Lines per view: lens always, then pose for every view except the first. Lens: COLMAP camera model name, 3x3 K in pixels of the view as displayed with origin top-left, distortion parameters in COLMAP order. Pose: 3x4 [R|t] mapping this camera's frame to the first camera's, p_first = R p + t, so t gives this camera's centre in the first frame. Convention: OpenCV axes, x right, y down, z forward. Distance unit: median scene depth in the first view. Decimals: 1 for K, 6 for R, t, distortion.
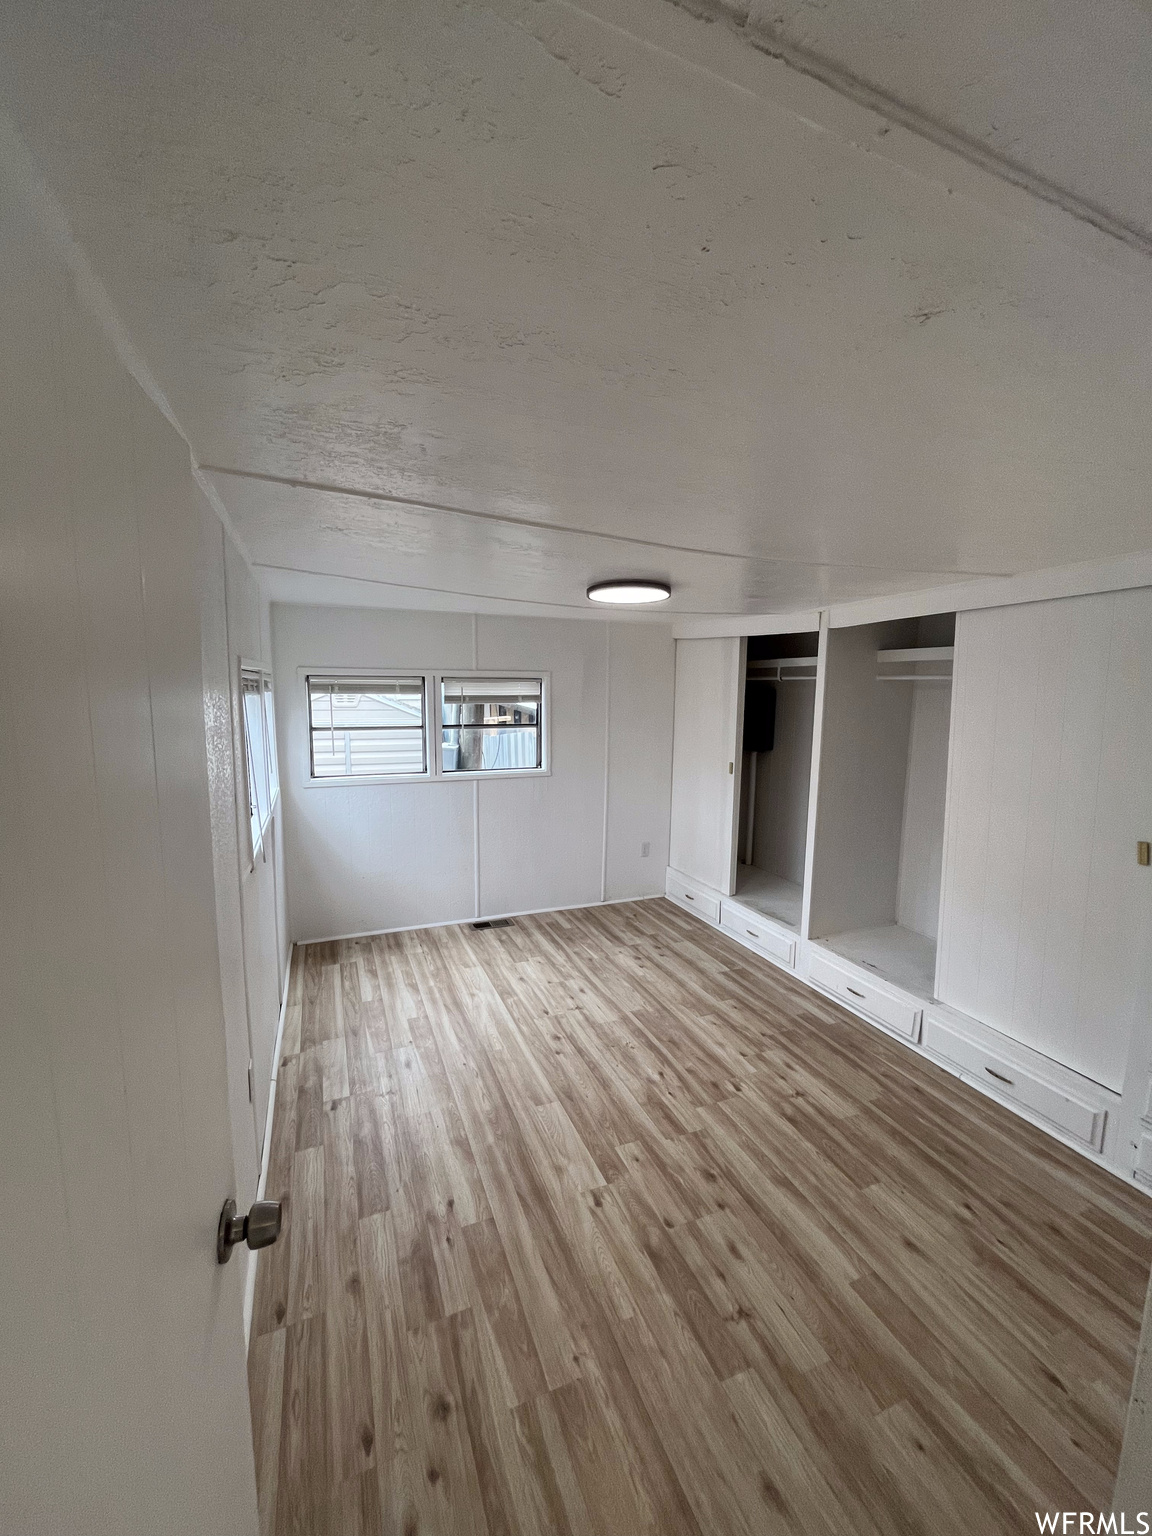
lens RADIAL K [[623.5, 0, 576.0], [0, 623.5, 768.0], [0, 0, 1]] dist [-0.003560, -0.000399]
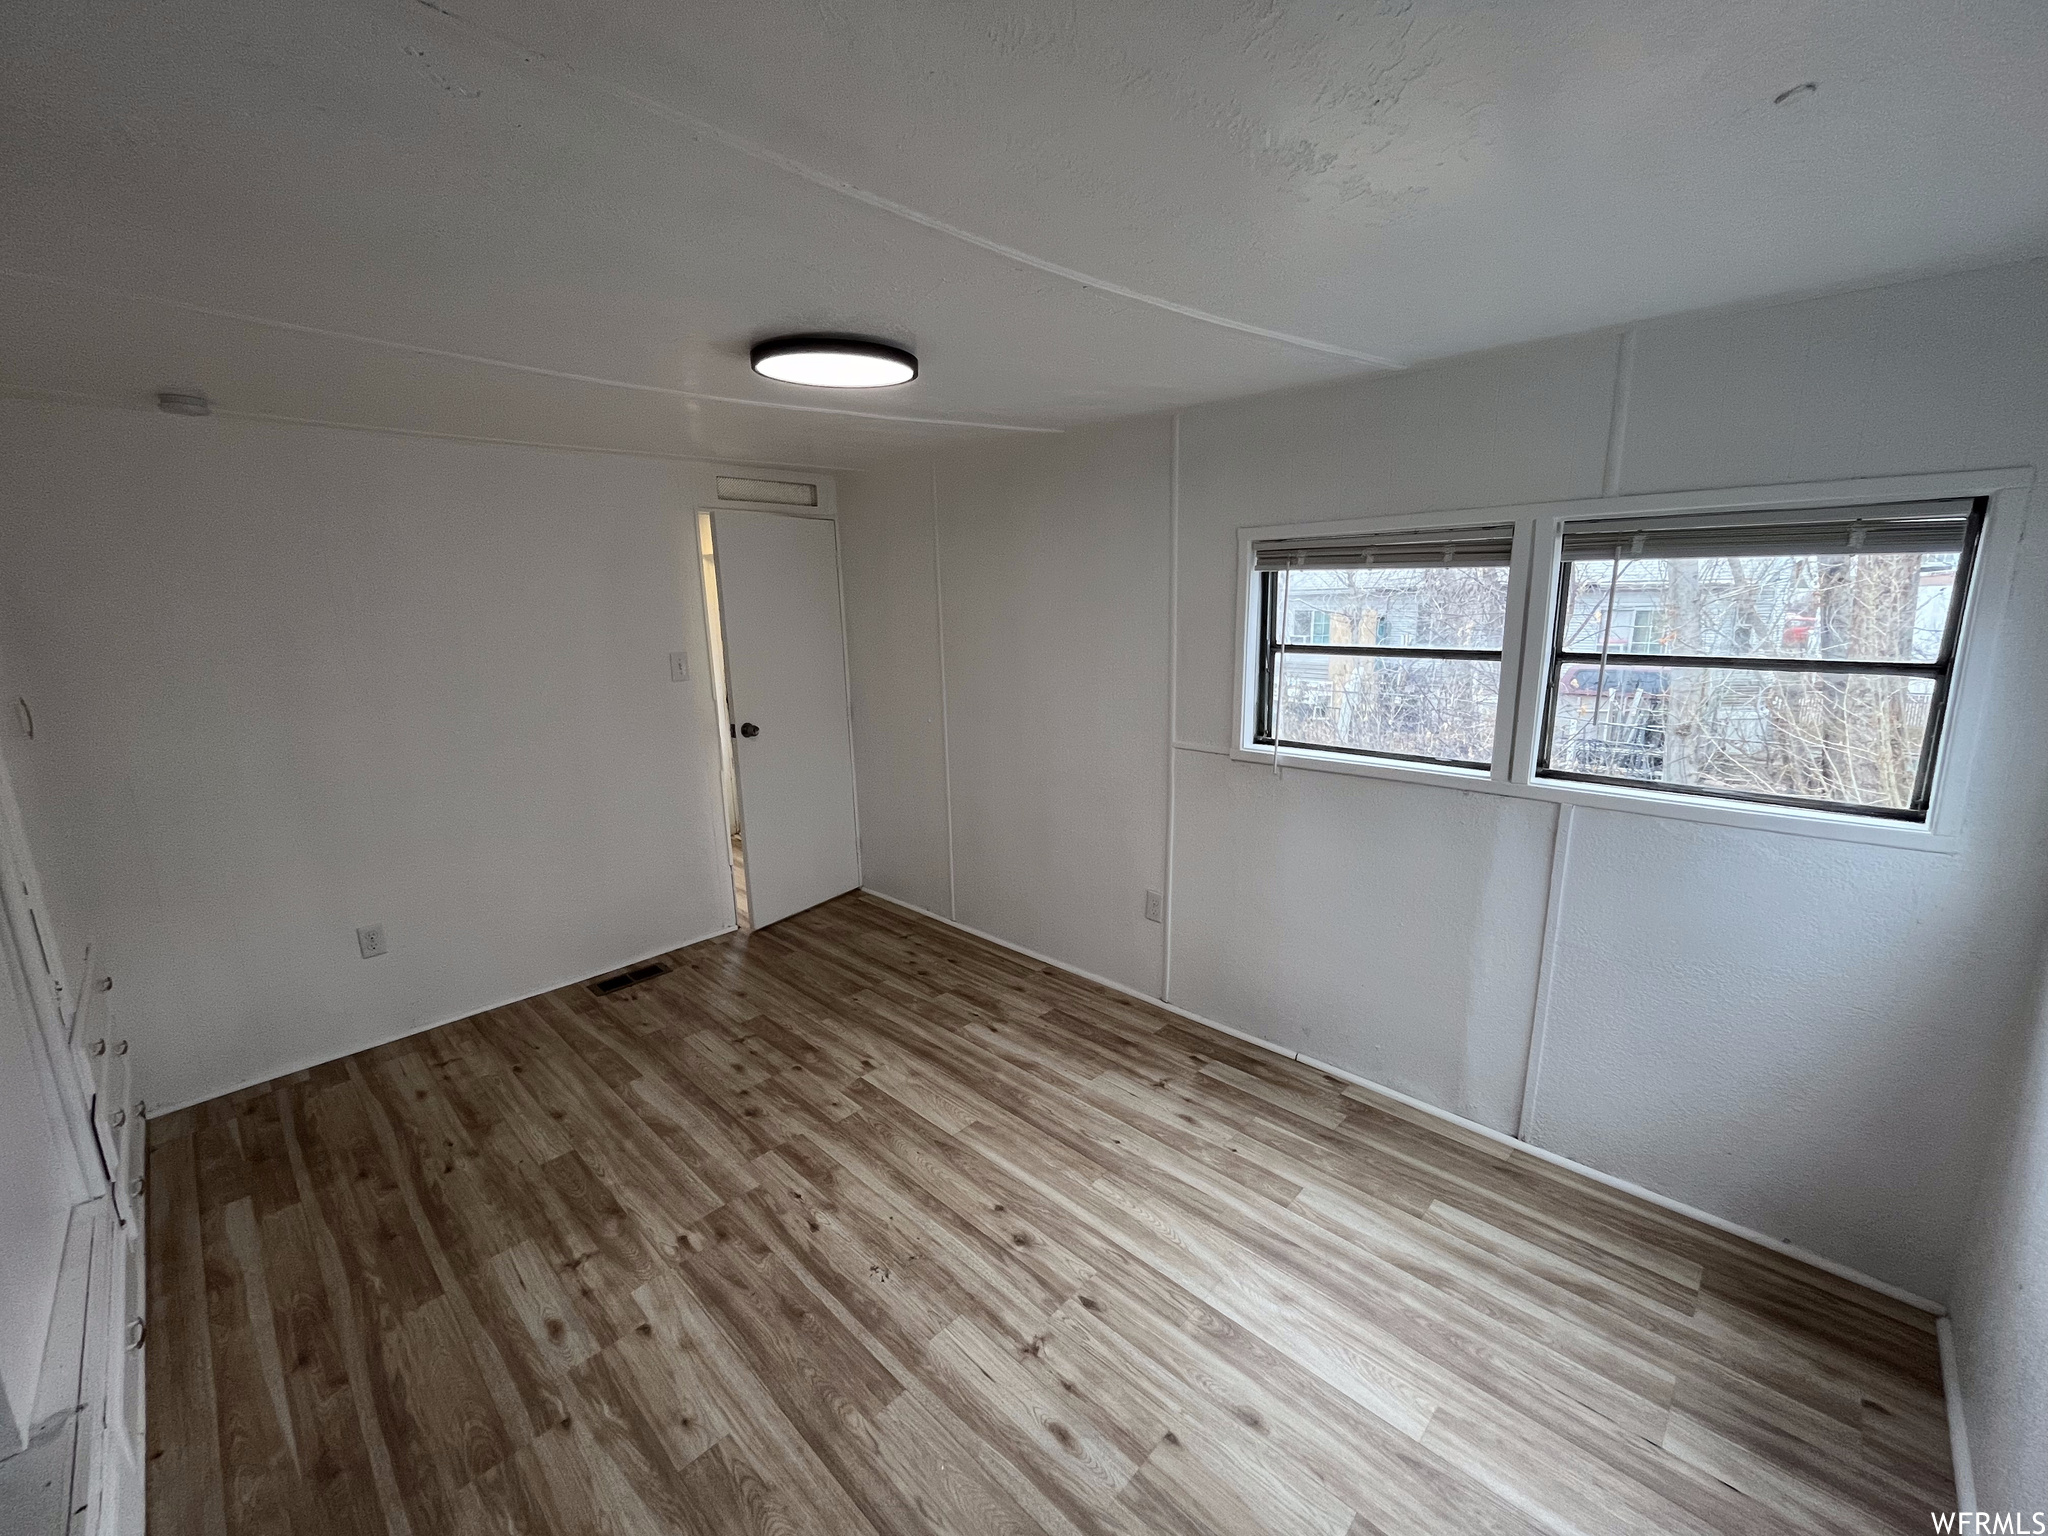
lens RADIAL K [[831.3, 0, 1021.3], [0, 831.3, 769.3], [0, 0, 1]] dist [-0.003560, -0.000399]
pose [[-0.914781, 0.092933, -0.393115, 0.240699], [-0.042763, 0.945429, 0.323011, -0.189805], [0.401681, 0.312295, -0.860886, 1.724682]]
